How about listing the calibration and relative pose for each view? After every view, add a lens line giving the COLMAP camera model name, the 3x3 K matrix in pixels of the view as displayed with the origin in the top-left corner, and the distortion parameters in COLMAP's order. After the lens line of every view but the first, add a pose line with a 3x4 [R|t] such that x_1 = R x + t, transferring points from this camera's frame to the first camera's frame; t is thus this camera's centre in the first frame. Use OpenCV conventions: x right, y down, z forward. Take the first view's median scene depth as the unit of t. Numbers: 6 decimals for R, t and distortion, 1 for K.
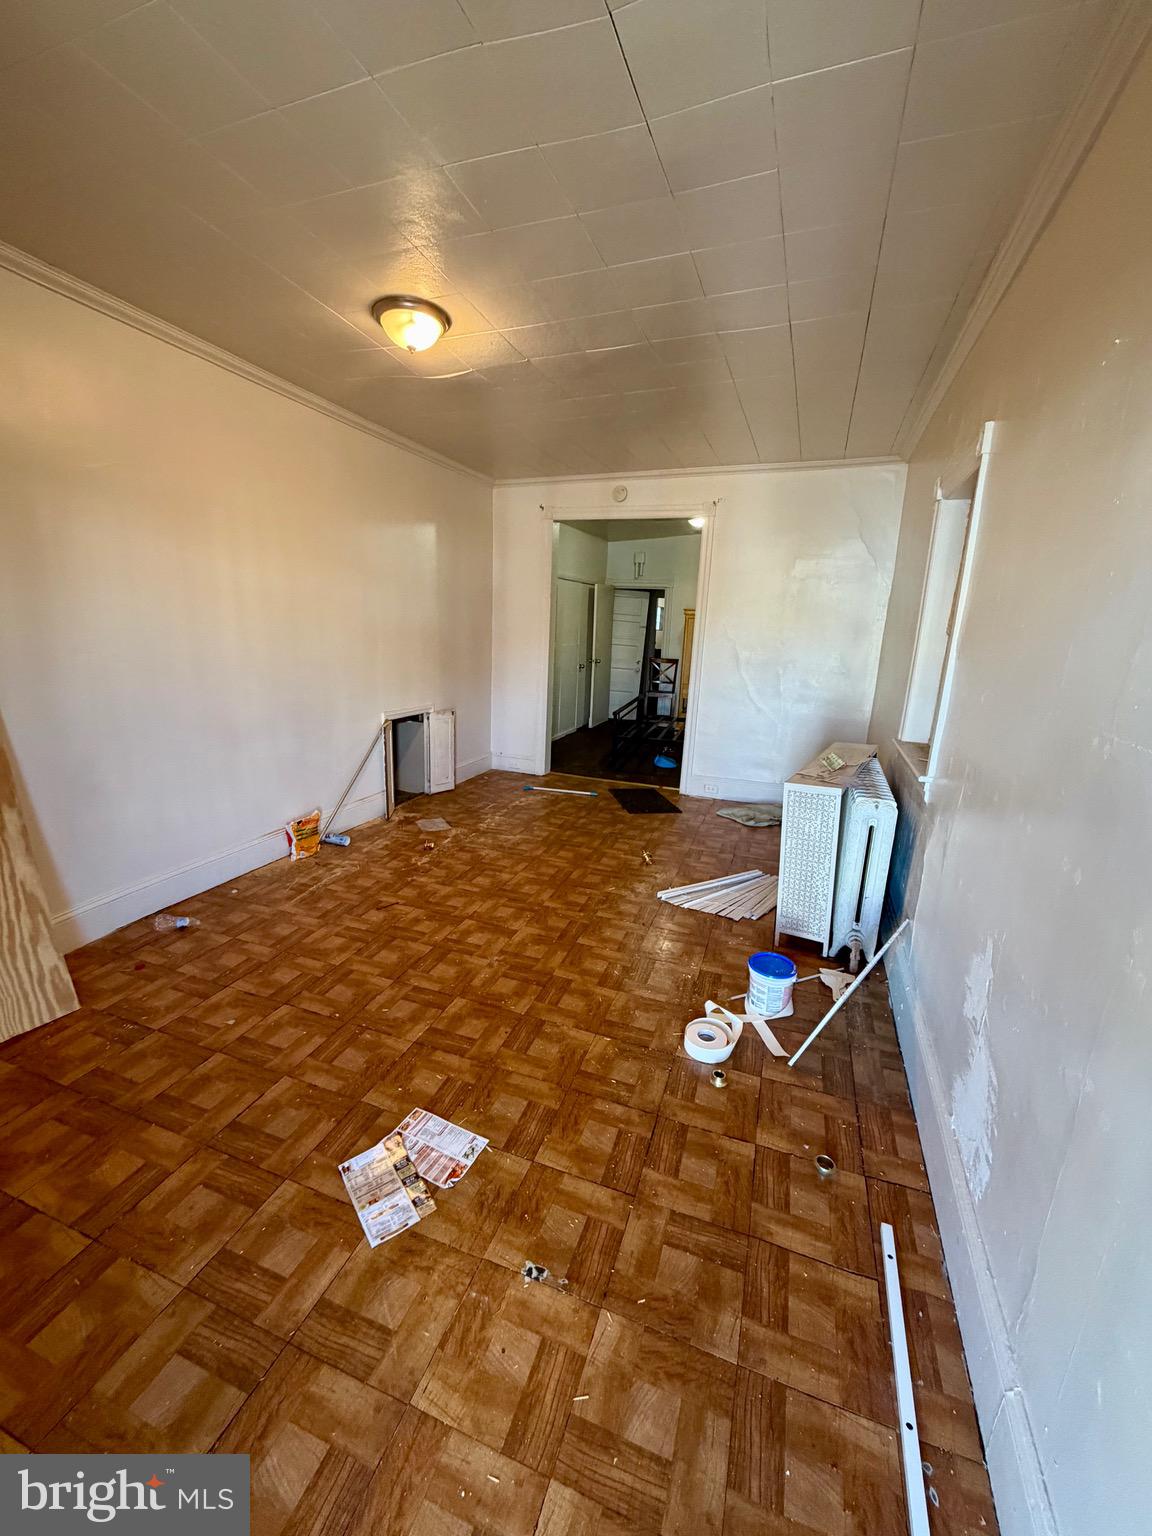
lens RADIAL K [[612.5, 0, 577.2], [0, 612.5, 767.9], [0, 0, 1]] dist [-0.000995, 0.000362]
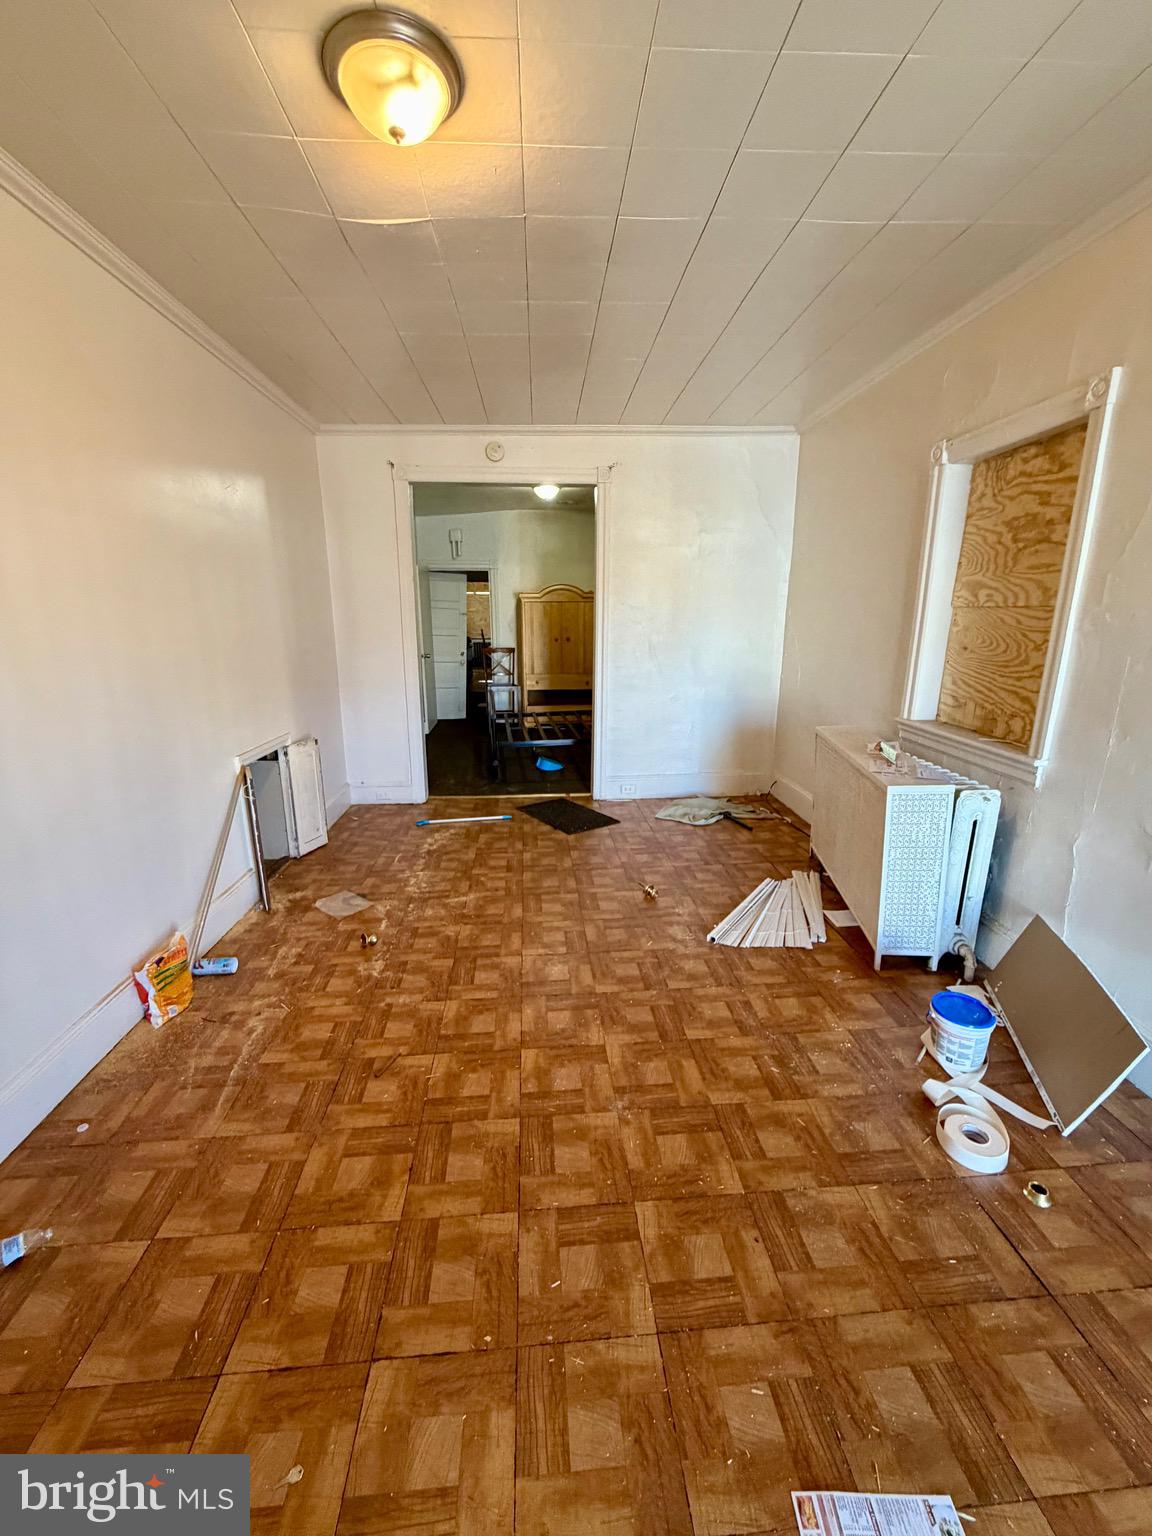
lens RADIAL K [[612.5, 0, 576.2], [0, 612.5, 765.0], [0, 0, 1]] dist [-0.000995, 0.000362]
pose [[0.910761, -0.137481, 0.389376, -0.313569], [0.130426, 0.990453, 0.044639, -0.081091], [-0.391796, 0.010129, 0.919997, 0.310901]]
